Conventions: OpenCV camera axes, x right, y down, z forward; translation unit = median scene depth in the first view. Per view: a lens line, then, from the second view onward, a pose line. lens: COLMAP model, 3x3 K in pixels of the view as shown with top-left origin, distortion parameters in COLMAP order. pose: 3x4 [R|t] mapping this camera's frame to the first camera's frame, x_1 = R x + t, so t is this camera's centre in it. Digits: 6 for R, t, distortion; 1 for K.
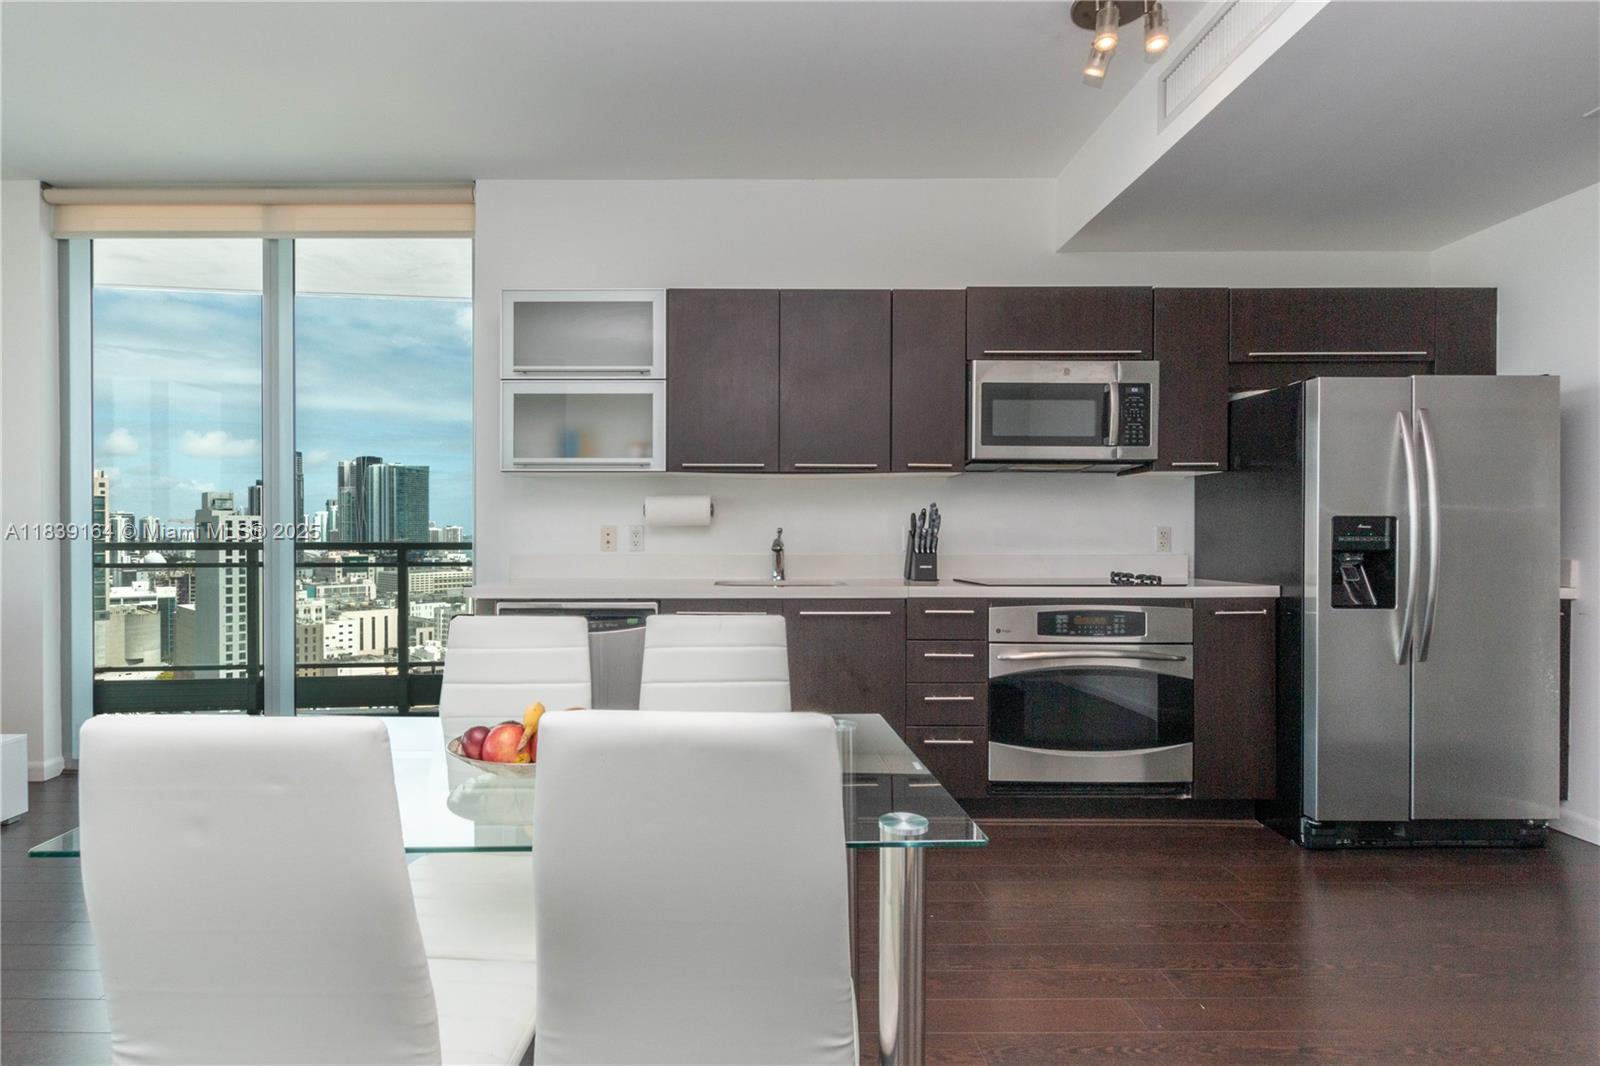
lens RADIAL K [[810.8, 0, 768.1], [0, 810.8, 535.0], [0, 0, 1]] dist [0.017246, -0.003156]
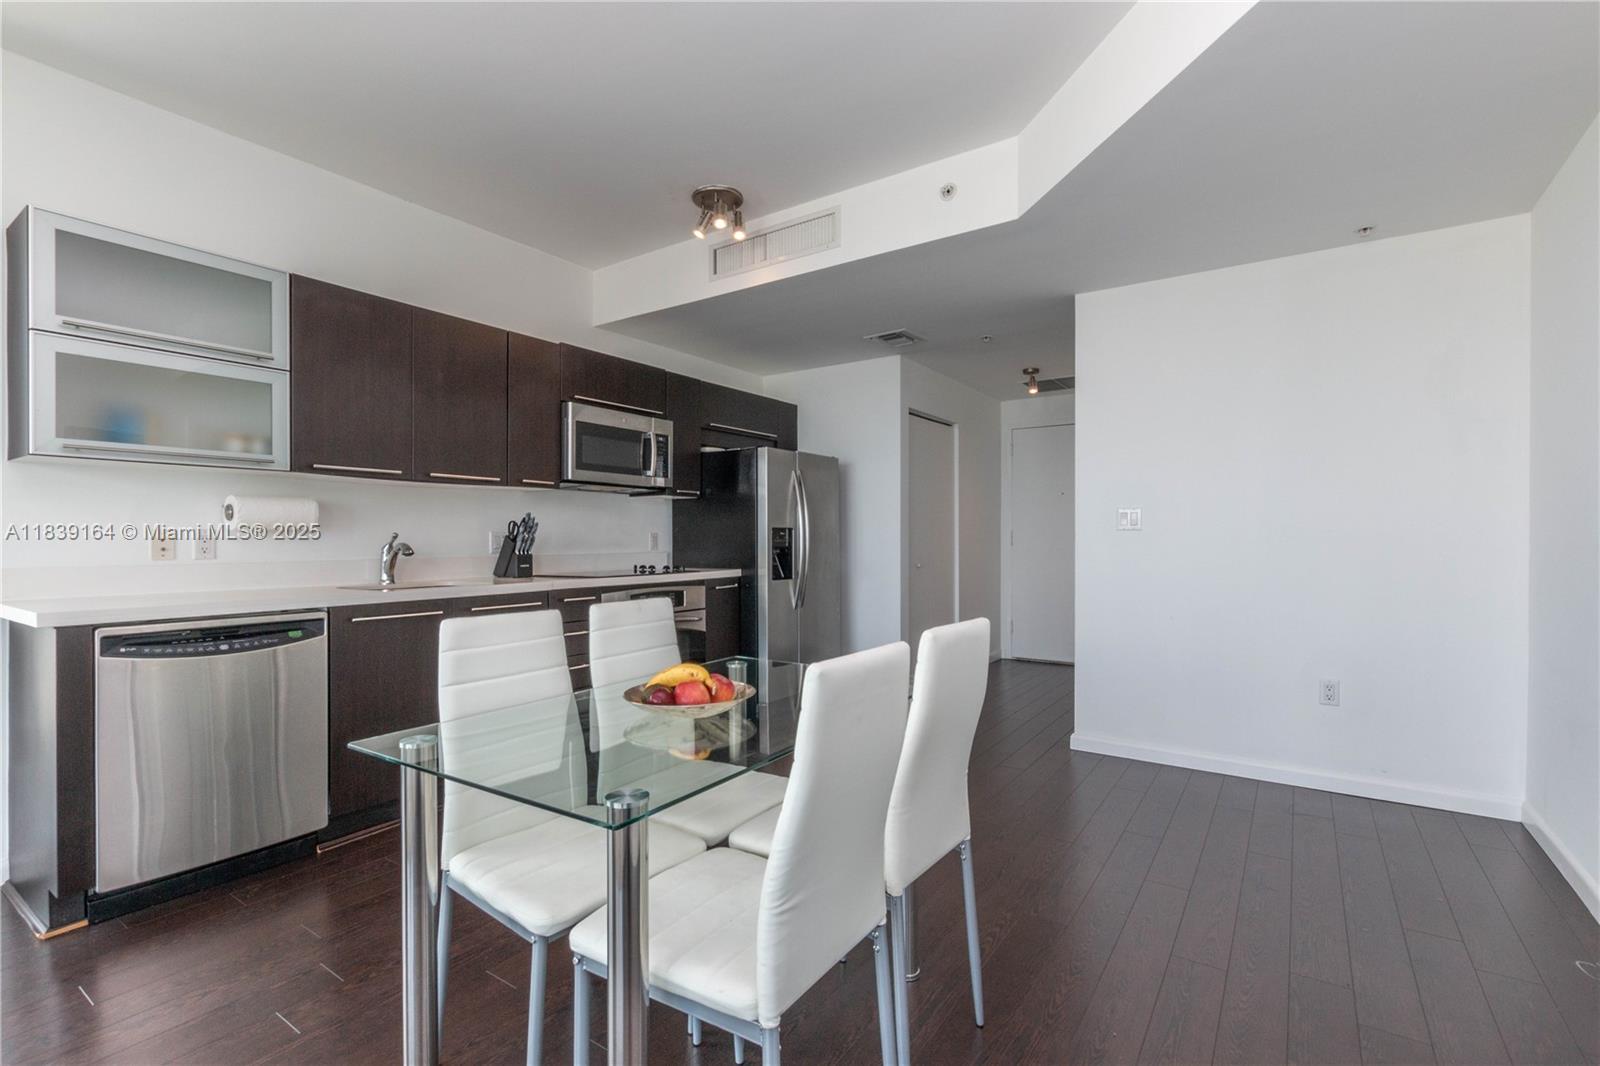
lens RADIAL K [[751.0, 0, 796.1], [0, 751.0, 536.3], [0, 0, 1]] dist [0.015384, -0.003878]
pose [[0.565228, 0.000044, 0.824935, -0.510648], [0.003392, 0.999991, -0.002378, -0.000568], [-0.824928, 0.004142, 0.565223, 0.045484]]
